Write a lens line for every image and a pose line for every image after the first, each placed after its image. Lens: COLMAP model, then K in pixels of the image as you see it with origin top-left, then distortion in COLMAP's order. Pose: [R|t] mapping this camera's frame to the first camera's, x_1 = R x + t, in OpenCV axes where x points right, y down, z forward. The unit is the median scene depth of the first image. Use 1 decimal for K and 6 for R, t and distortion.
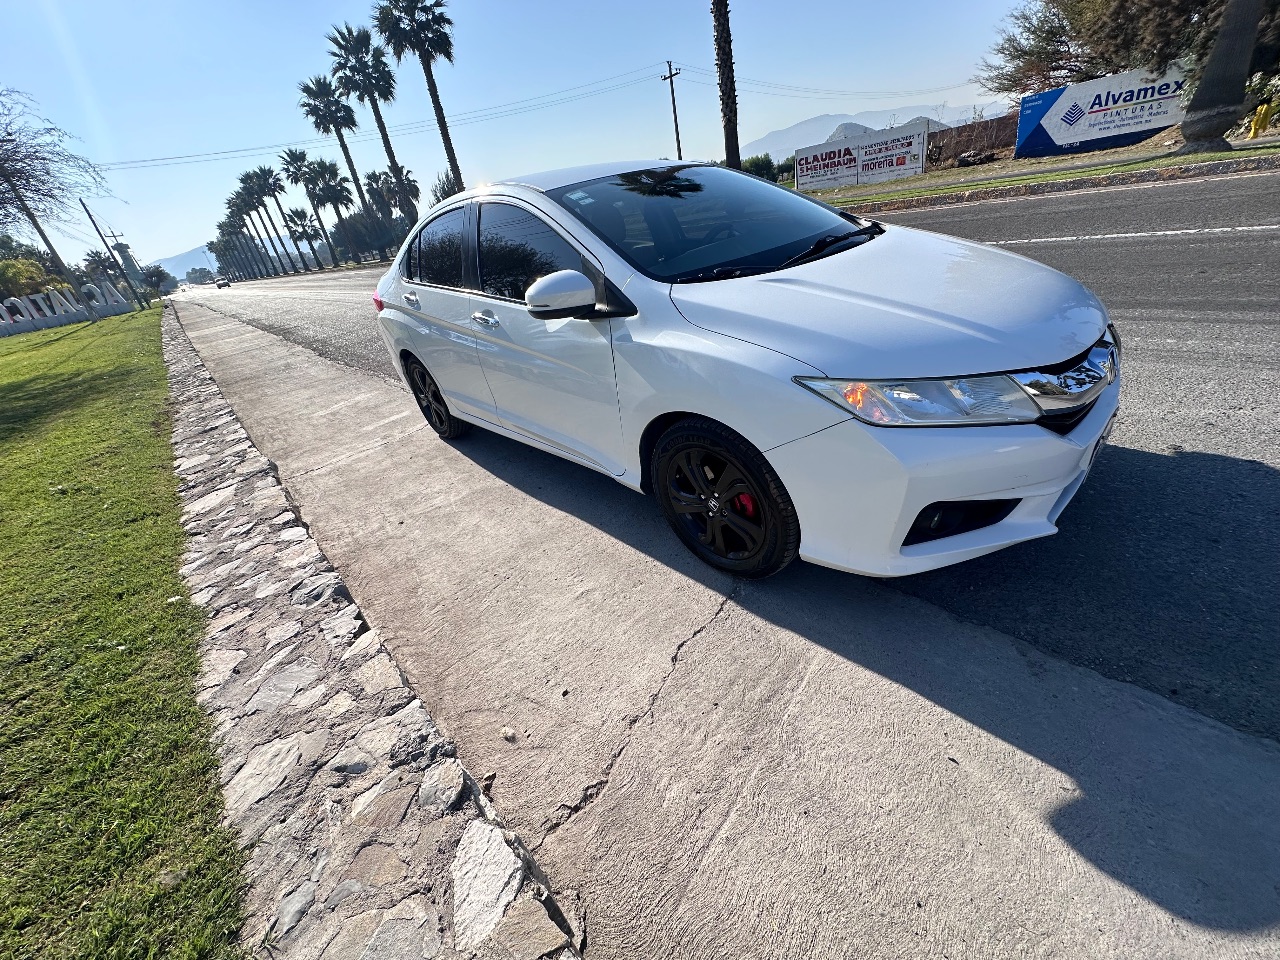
lens RADIAL K [[516.9, 0, 638.4], [0, 516.9, 482.9], [0, 0, 1]] dist [-0.003197, 0.000980]
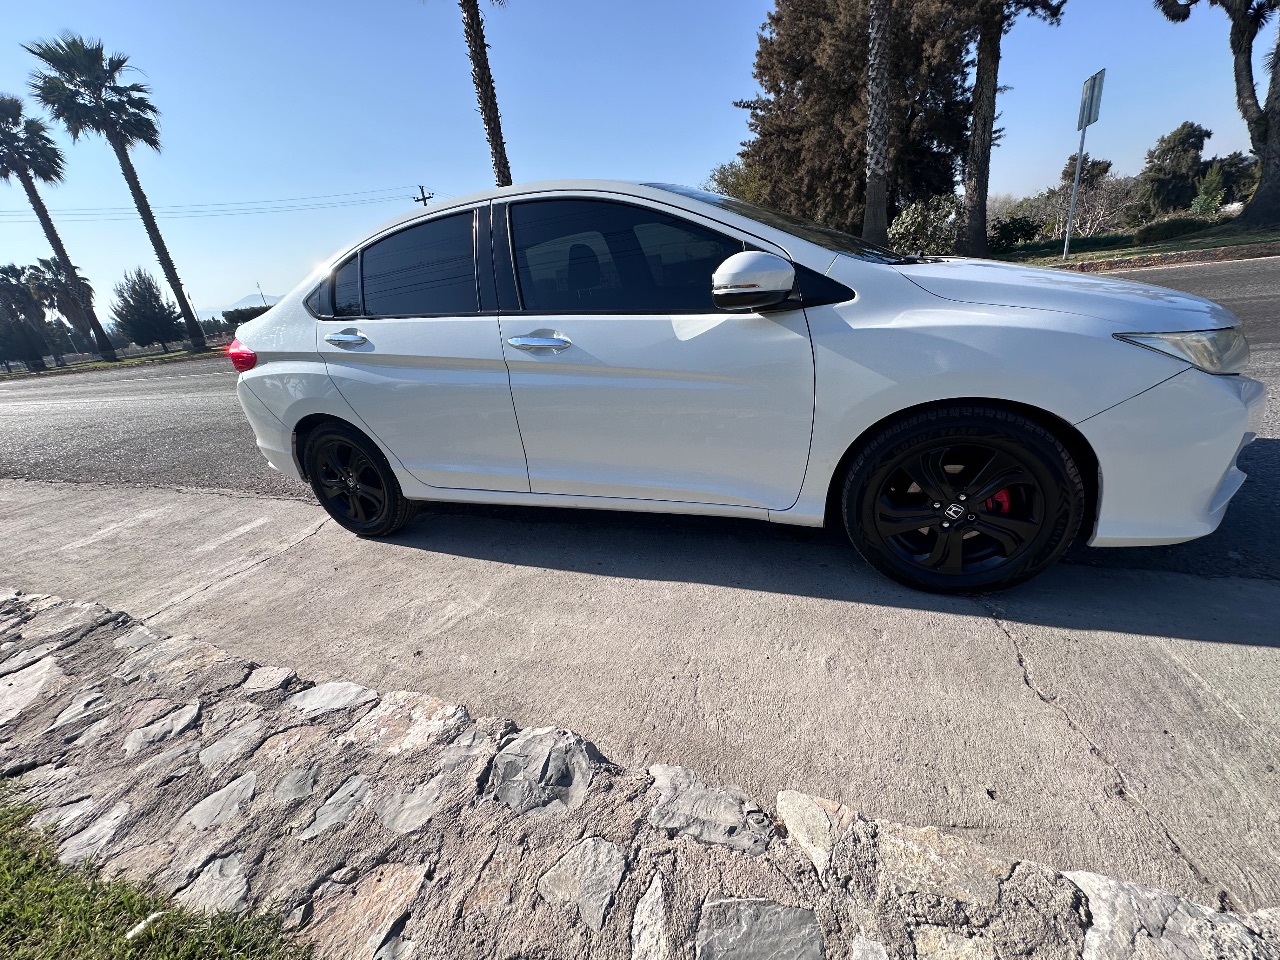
lens RADIAL K [[516.9, 0, 643.8], [0, 516.9, 479.4], [0, 0, 1]] dist [-0.003197, 0.000980]
pose [[0.902347, -0.103701, 0.418349, -0.547343], [0.183129, 0.970900, -0.154329, 0.023054], [-0.390171, 0.215870, 0.895079, 0.345285]]
